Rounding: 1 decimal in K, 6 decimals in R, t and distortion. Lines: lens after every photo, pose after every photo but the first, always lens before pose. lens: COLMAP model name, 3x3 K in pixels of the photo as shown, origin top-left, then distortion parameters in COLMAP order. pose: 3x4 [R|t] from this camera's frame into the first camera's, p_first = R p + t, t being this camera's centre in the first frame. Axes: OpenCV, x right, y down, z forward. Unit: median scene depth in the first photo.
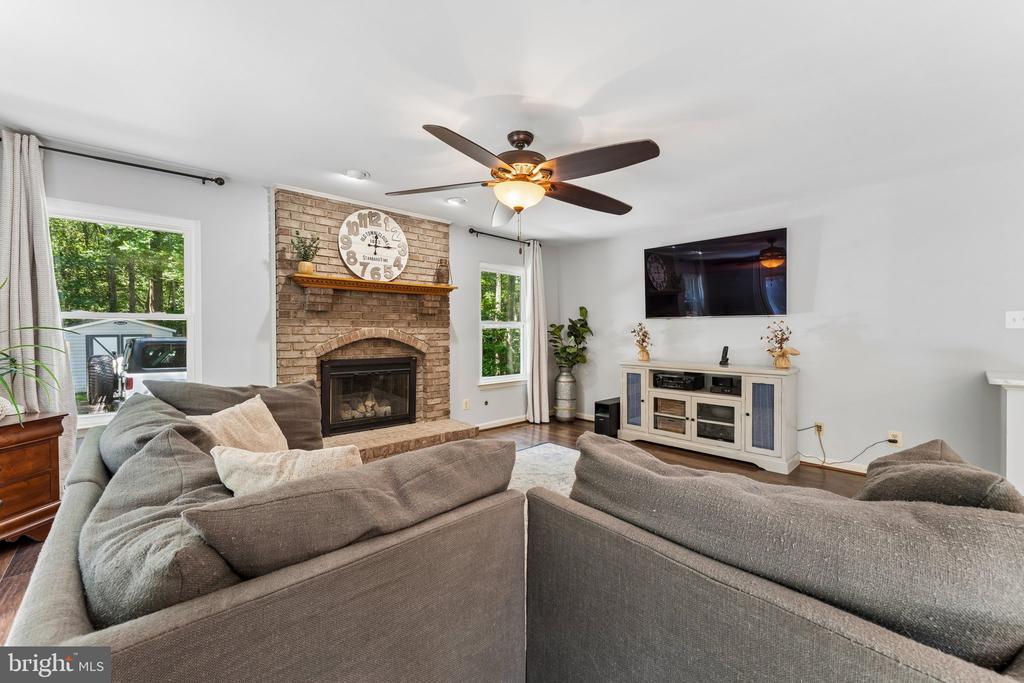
lens RADIAL K [[413.7, 0, 499.8], [0, 413.7, 338.9], [0, 0, 1]] dist [-0.001715, 0.001212]
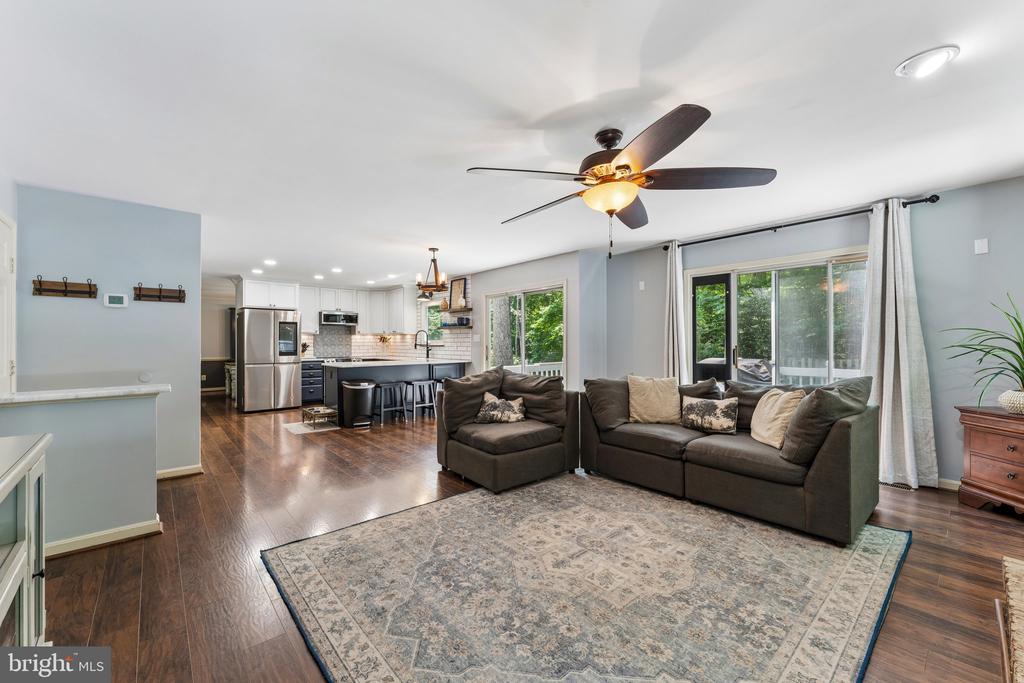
lens RADIAL K [[413.7, 0, 510.4], [0, 413.7, 339.7], [0, 0, 1]] dist [-0.001715, 0.001212]
pose [[-0.999948, 0.002341, 0.009956, 0.169030], [0.002426, 0.999961, 0.008465, -0.017520], [-0.009936, 0.008489, -0.999915, 1.213004]]
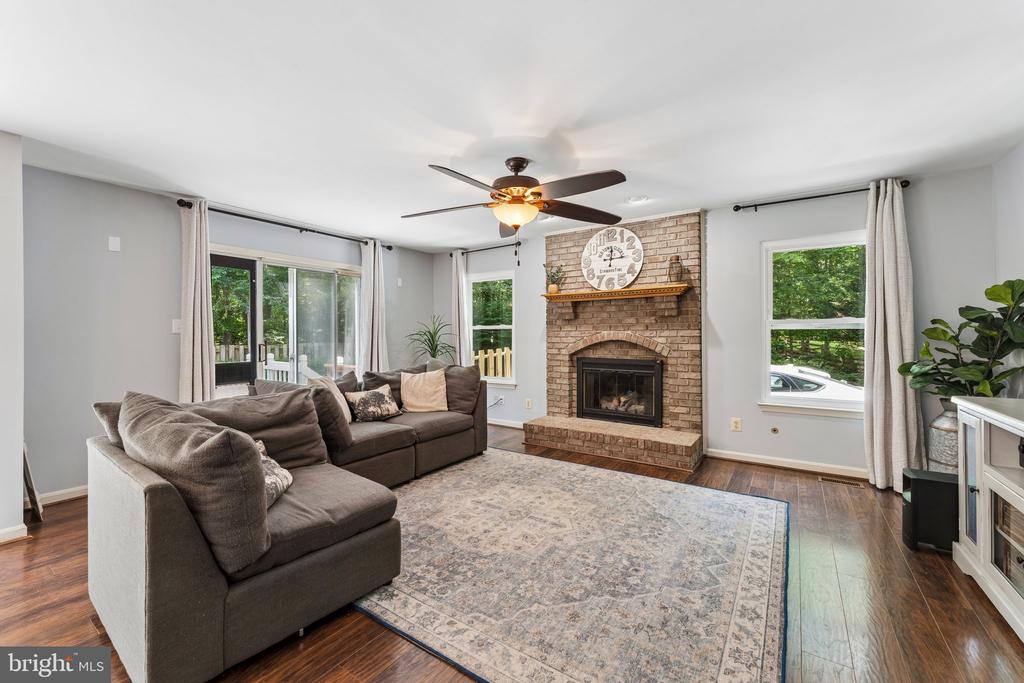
lens RADIAL K [[413.7, 0, 505.3], [0, 413.7, 336.5], [0, 0, 1]] dist [-0.001715, 0.001212]
pose [[0.232314, 0.001028, -0.972640, 0.707685], [-0.012389, 0.999921, -0.001902, -0.006687], [0.972562, 0.012492, 0.232309, 0.443768]]
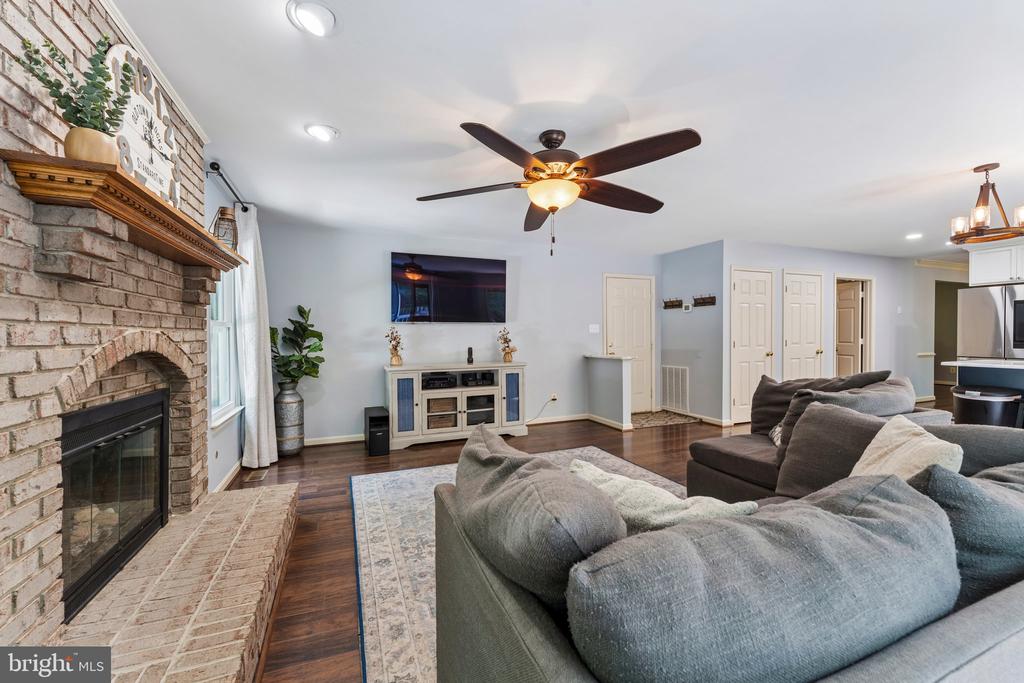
lens RADIAL K [[413.7, 0, 509.1], [0, 413.7, 337.4], [0, 0, 1]] dist [-0.001715, 0.001212]
pose [[0.343758, -0.007825, 0.939026, -0.564911], [0.026493, 0.999648, -0.001368, -0.006516], [-0.938684, 0.025348, 0.343845, 0.475935]]
